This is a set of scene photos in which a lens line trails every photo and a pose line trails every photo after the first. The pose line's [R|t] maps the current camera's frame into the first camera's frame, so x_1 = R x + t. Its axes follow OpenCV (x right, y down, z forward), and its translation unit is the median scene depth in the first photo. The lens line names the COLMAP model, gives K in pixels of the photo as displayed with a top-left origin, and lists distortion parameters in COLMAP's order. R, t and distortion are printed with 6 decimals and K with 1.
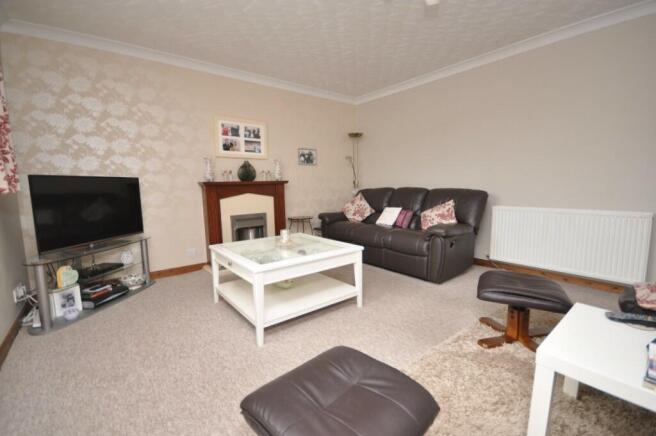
lens RADIAL K [[293.6, 0, 329.8], [0, 293.6, 216.2], [0, 0, 1]] dist [0.002507, 0.000033]
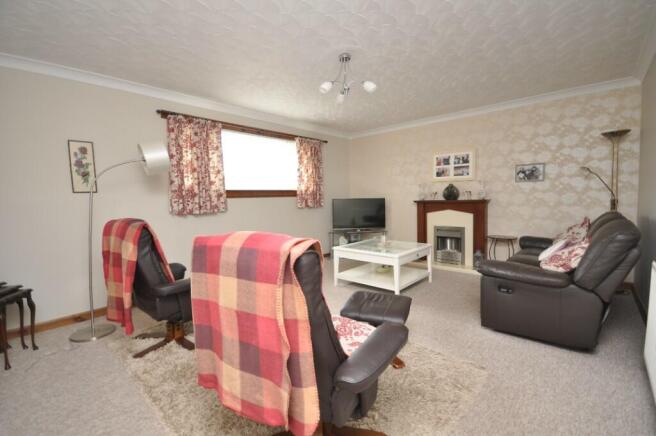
lens RADIAL K [[293.6, 0, 328.1], [0, 293.6, 218.1], [0, 0, 1]] dist [0.002507, 0.000033]
pose [[0.152032, 0.091211, -0.984158, 0.862138], [-0.085000, 0.993250, 0.078923, -0.095791], [0.984714, 0.071655, 0.158758, 0.295660]]
